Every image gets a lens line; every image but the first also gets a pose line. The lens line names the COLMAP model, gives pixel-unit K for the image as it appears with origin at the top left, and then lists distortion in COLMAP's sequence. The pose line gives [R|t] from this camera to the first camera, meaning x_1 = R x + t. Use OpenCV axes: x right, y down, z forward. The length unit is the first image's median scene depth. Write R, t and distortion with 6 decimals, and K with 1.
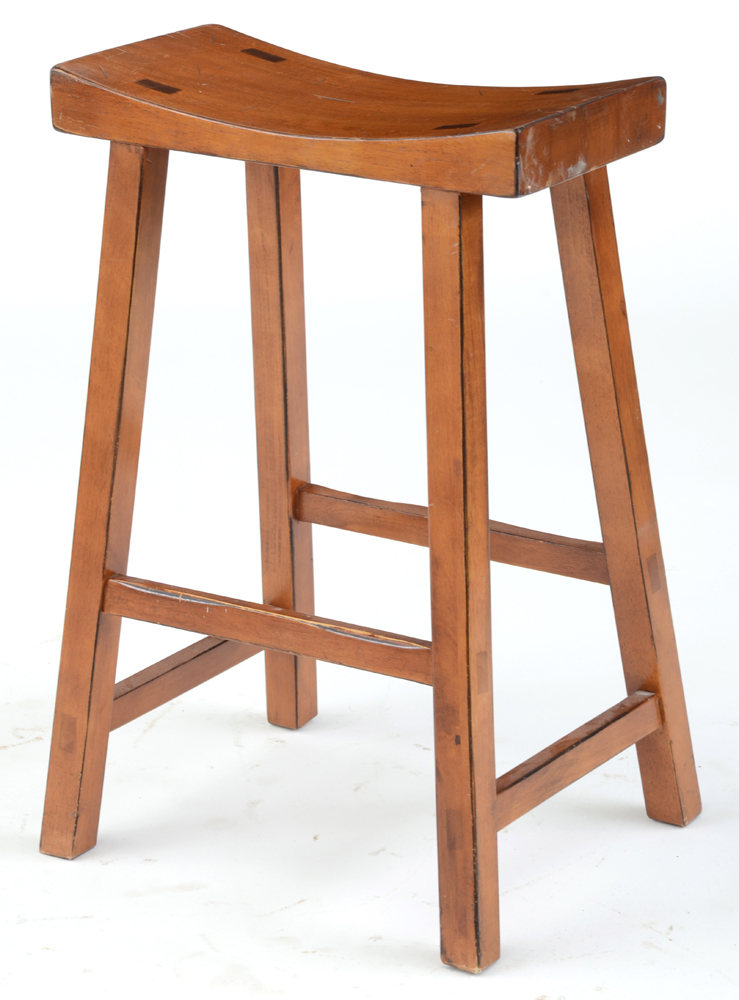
lens RADIAL K [[3406.9, 0, 371.8], [0, 3406.9, 503.5], [0, 0, 1]] dist [0.818566, 0.000000]
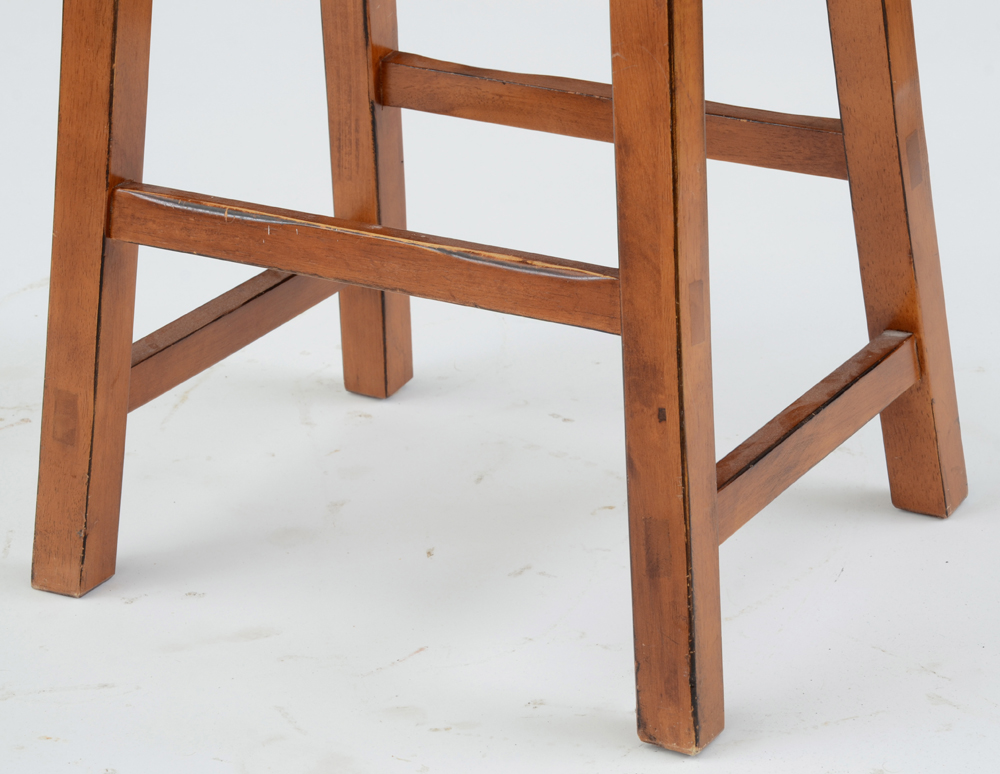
lens RADIAL K [[3115.4, 0, 528.2], [0, 3115.4, 396.2], [0, 0, 1]] dist [0.630333, 0.000000]
pose [[0.998000, -0.031578, 0.054756, -0.031878], [0.027374, 0.996739, 0.075906, 0.018154], [-0.056974, -0.074256, 0.995610, 0.383006]]
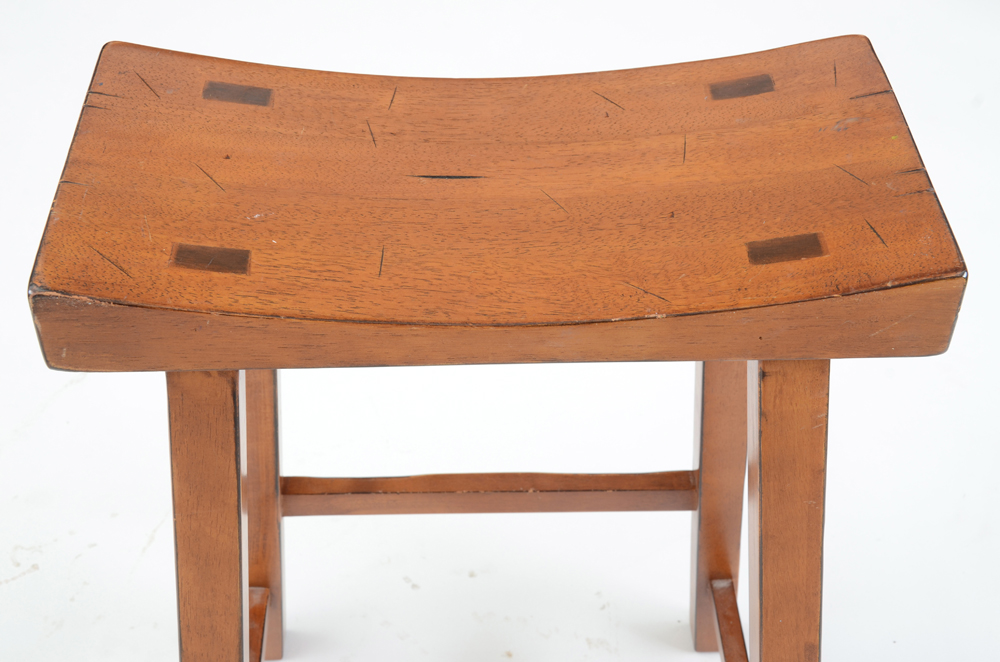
lens RADIAL K [[1448.5, 0, 484.9], [0, 1448.5, 326.9], [0, 0, 1]] dist [0.142901, 0.000000]
pose [[0.818894, -0.371137, 0.437802, -0.137710], [0.172438, 0.886647, 0.429094, -0.209232], [-0.547429, -0.275889, 0.790068, 0.755882]]
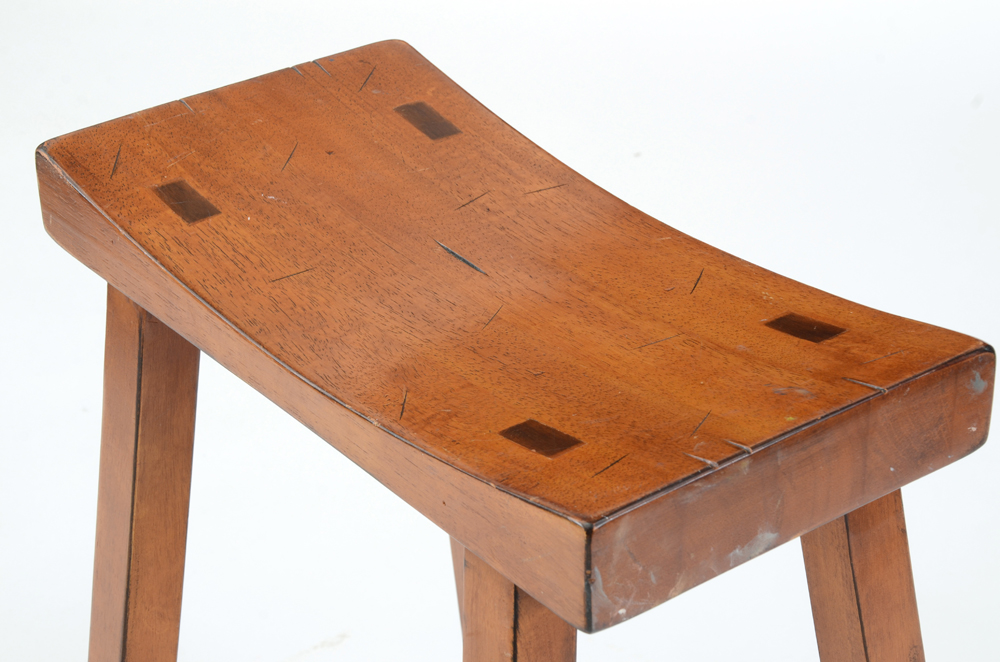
lens RADIAL K [[2321.4, 0, 502.8], [0, 2321.4, 335.2], [0, 0, 1]] dist [0.448131, 0.000000]
pose [[0.945934, 0.156272, -0.284232, 0.113148], [-0.094652, 0.971139, 0.218931, -0.191774], [0.310241, -0.180192, 0.933424, 0.613307]]
